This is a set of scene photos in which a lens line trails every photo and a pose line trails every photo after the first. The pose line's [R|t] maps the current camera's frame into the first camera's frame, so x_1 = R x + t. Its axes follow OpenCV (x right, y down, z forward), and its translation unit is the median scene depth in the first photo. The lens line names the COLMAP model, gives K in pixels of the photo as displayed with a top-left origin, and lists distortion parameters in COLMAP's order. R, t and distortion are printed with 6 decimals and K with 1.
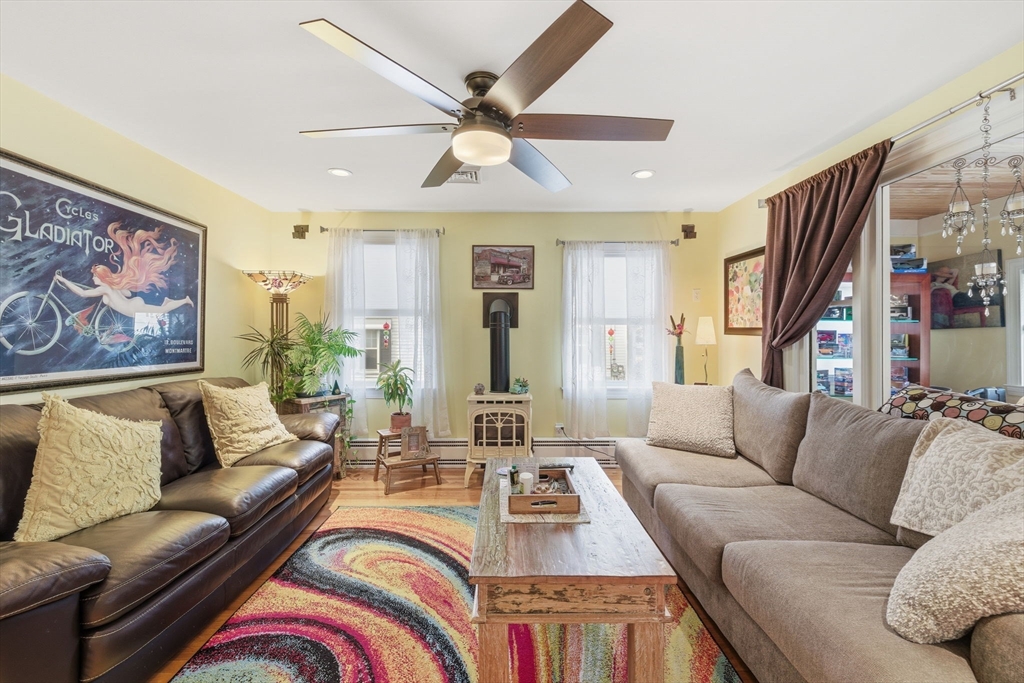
lens RADIAL K [[442.7, 0, 502.2], [0, 442.7, 331.8], [0, 0, 1]] dist [0.004786, -0.001054]
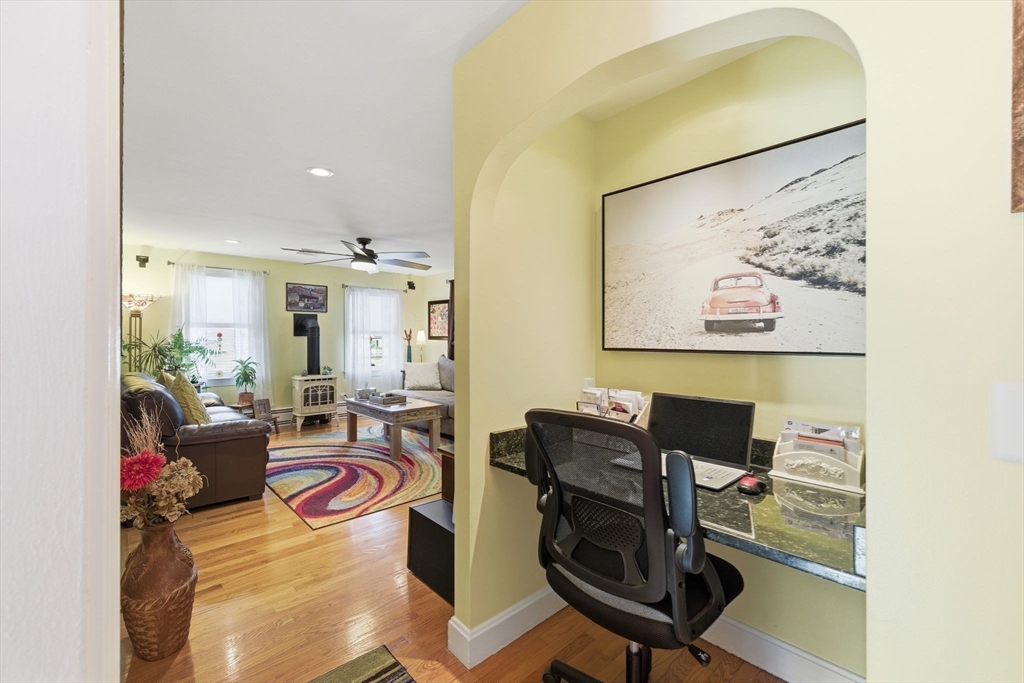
lens RADIAL K [[442.7, 0, 507.7], [0, 442.7, 335.7], [0, 0, 1]] dist [0.004786, -0.001054]
pose [[0.739590, -0.000058, 0.673058, -0.588099], [0.000253, 1.000000, -0.000191, -0.011097], [-0.673058, 0.000311, 0.739590, -0.728115]]
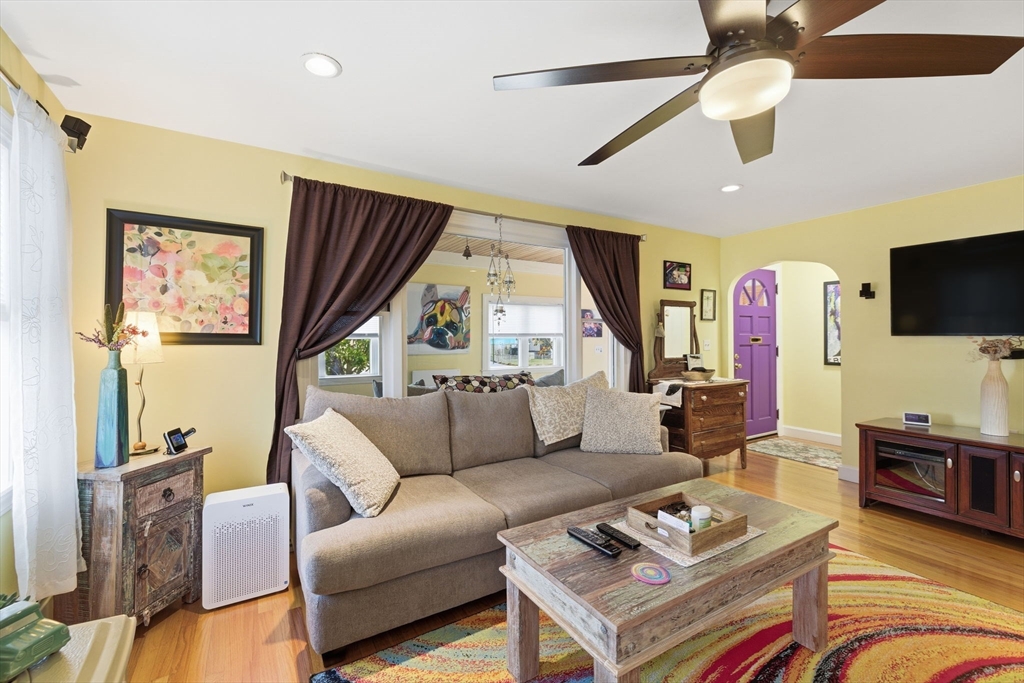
lens RADIAL K [[442.7, 0, 506.8], [0, 442.7, 332.7], [0, 0, 1]] dist [0.004786, -0.001054]
pose [[-0.529422, 0.012998, 0.848259, -0.240826], [-0.003828, 0.999836, -0.017710, -0.000622], [-0.848350, -0.012624, -0.529285, 0.897489]]
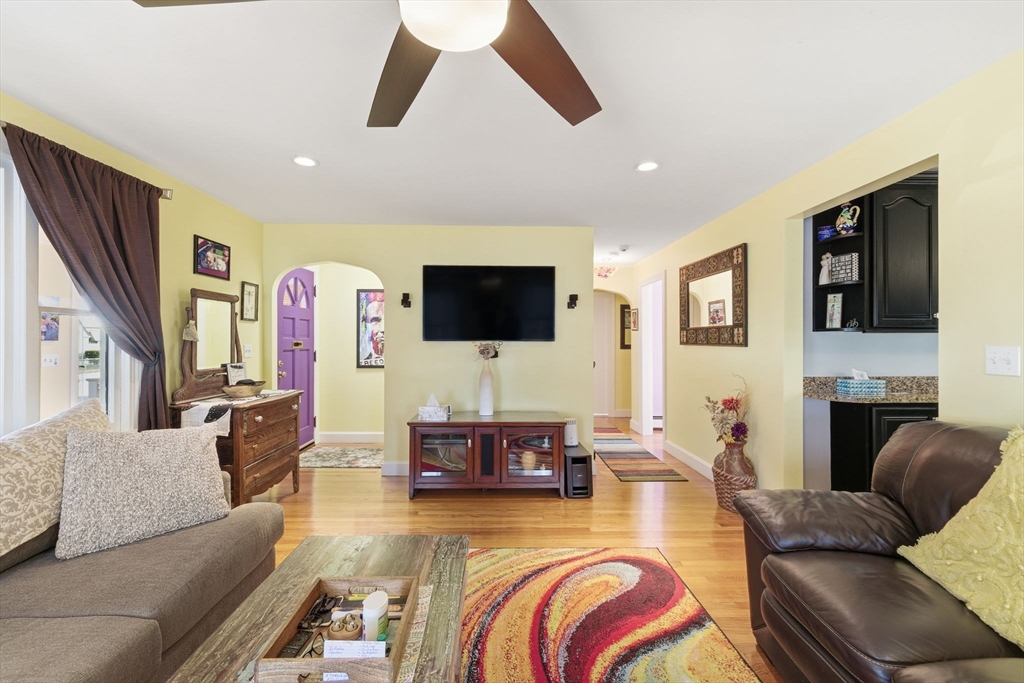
lens RADIAL K [[442.7, 0, 513.8], [0, 442.7, 337.5], [0, 0, 1]] dist [0.004786, -0.001054]
pose [[-0.999060, 0.000011, -0.043358, -0.049778], [0.000775, 0.999845, -0.017600, -0.002542], [0.043351, -0.017617, -0.998905, 0.800765]]
